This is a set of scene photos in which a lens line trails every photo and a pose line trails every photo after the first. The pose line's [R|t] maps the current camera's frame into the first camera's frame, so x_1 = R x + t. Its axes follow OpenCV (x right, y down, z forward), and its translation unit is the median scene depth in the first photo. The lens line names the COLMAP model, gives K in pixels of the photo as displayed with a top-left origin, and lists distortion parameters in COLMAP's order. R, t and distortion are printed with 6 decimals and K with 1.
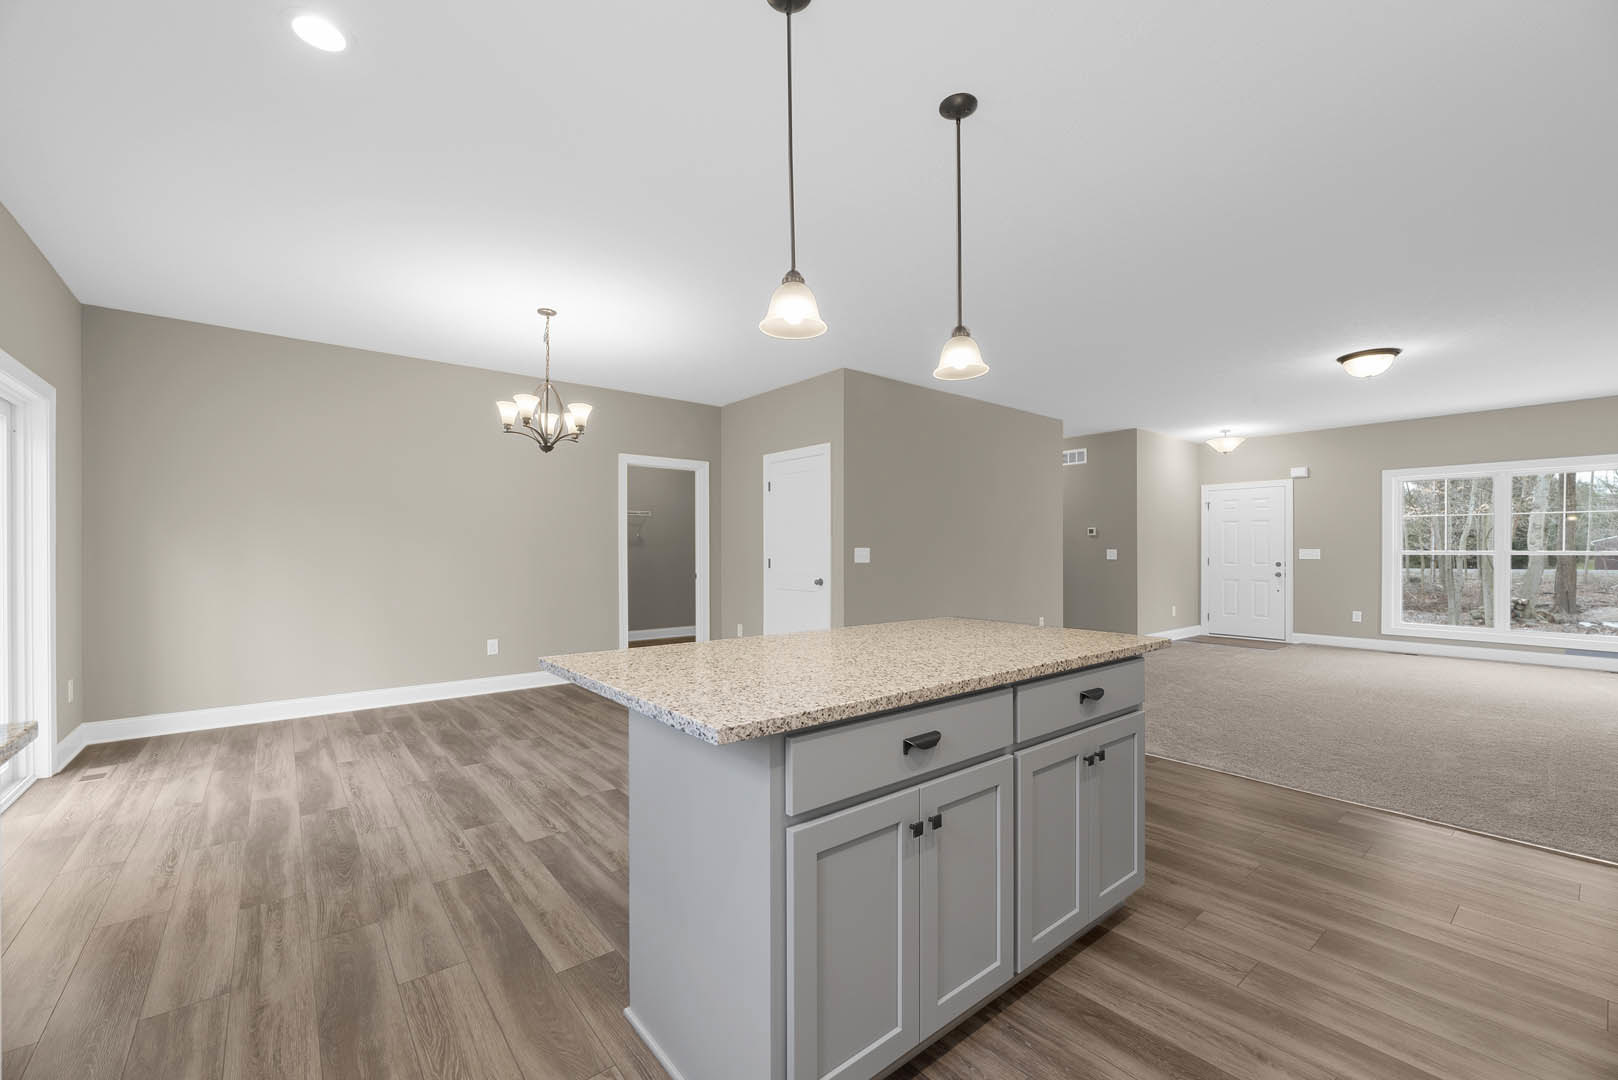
lens RADIAL K [[653.3, 0, 807.7], [0, 653.3, 552.2], [0, 0, 1]] dist [-0.002476, -0.000091]
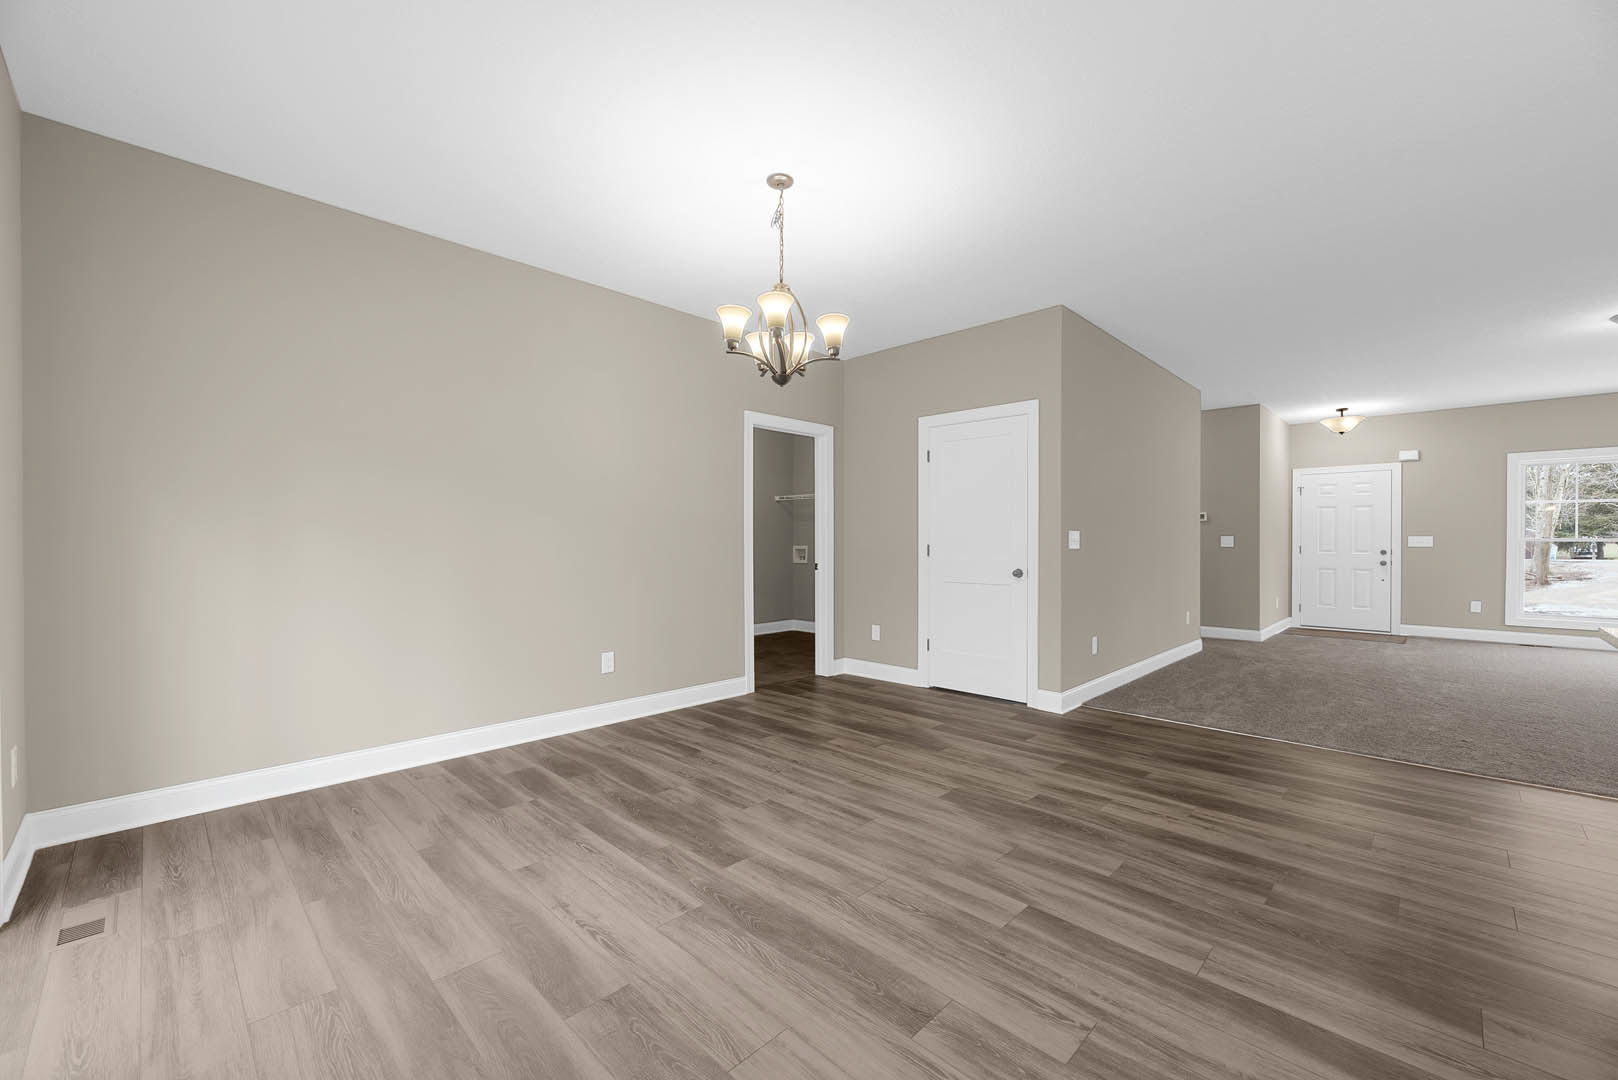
lens RADIAL K [[653.3, 0, 806.6], [0, 653.3, 541.9], [0, 0, 1]] dist [-0.002476, -0.000091]
pose [[0.993608, 0.002569, 0.112859, -0.448842], [-0.002596, 0.999997, 0.000091, 0.010897], [-0.112858, -0.000383, 0.993611, 0.313570]]
